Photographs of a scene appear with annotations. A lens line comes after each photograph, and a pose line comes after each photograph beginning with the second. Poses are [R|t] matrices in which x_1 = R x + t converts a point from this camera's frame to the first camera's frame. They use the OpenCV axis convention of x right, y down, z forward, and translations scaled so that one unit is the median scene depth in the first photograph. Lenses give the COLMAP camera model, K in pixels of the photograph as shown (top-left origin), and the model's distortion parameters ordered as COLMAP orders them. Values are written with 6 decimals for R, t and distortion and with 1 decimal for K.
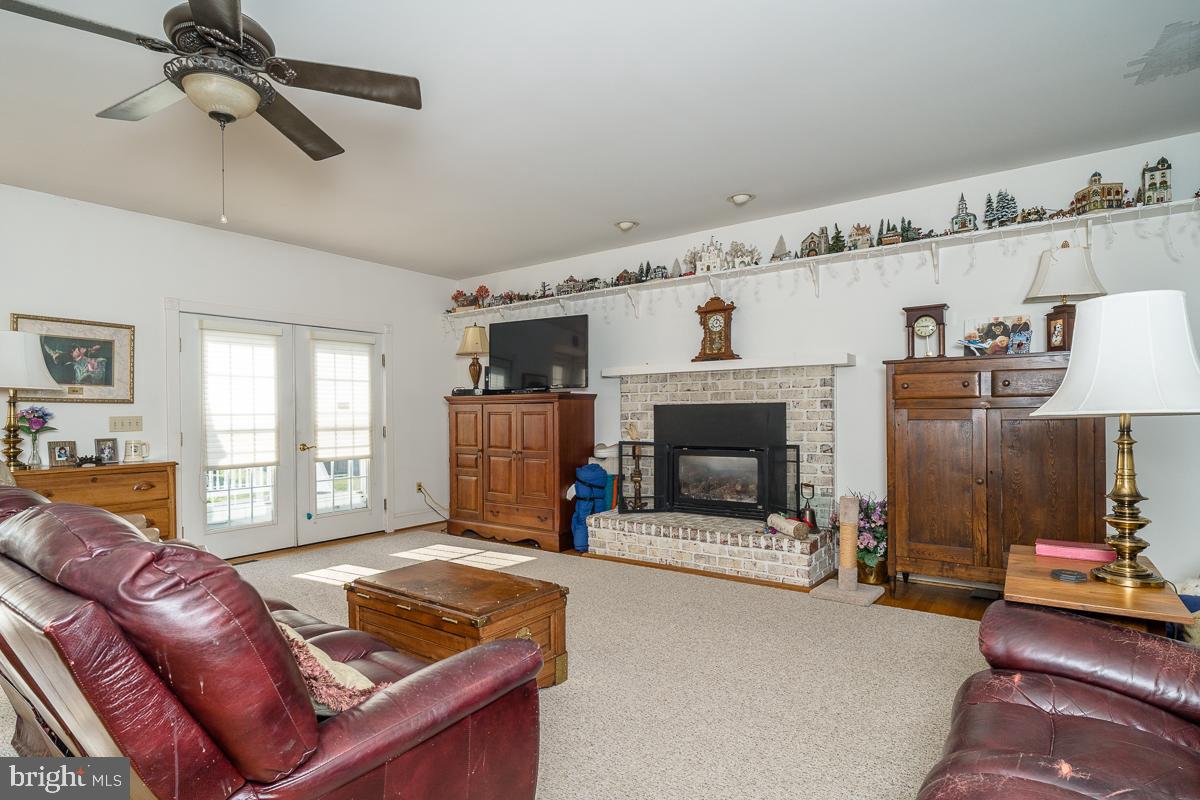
lens RADIAL K [[617.4, 0, 600.0], [0, 617.4, 400.0], [0, 0, 1]] dist [0.000028, -0.000230]
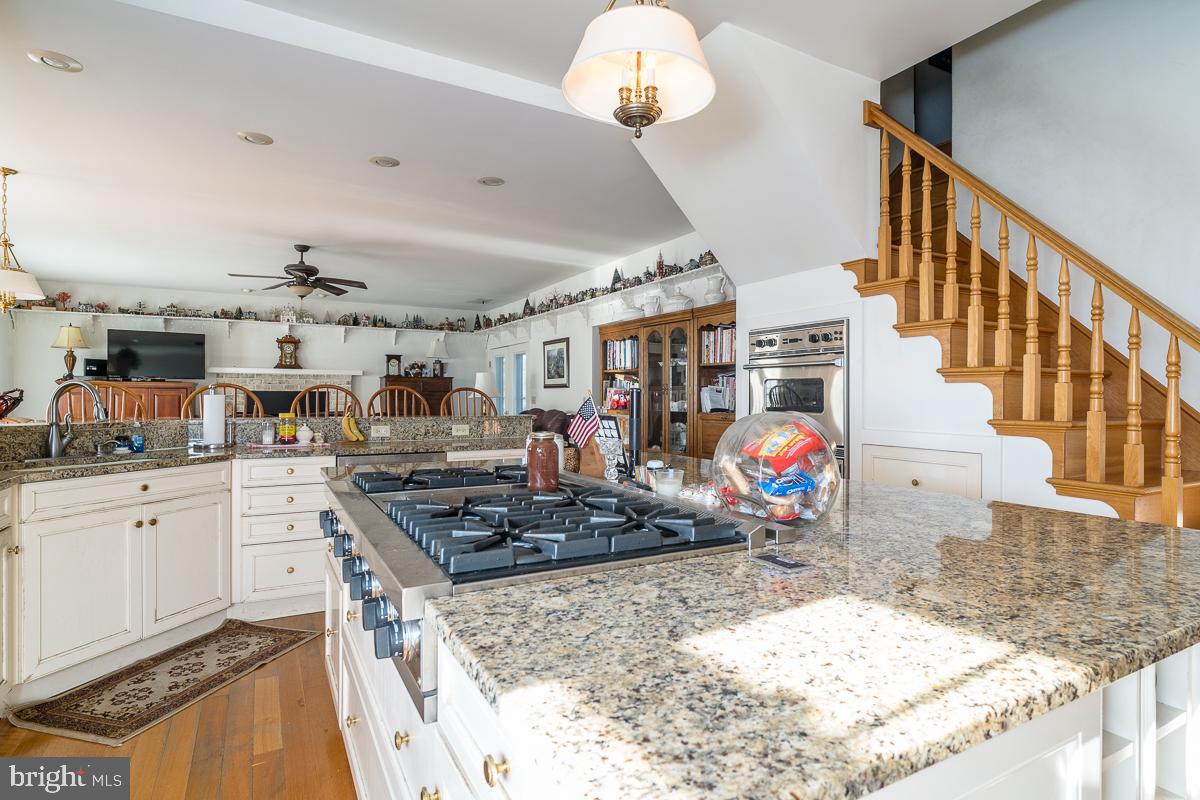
lens RADIAL K [[617.4, 0, 600.0], [0, 617.4, 400.0], [0, 0, 1]] dist [0.000028, -0.000230]
pose [[0.420129, 0.003672, 0.907457, -1.114051], [-0.025575, 0.999643, 0.007795, -0.006204], [-0.907104, -0.026483, 0.420073, -0.655363]]
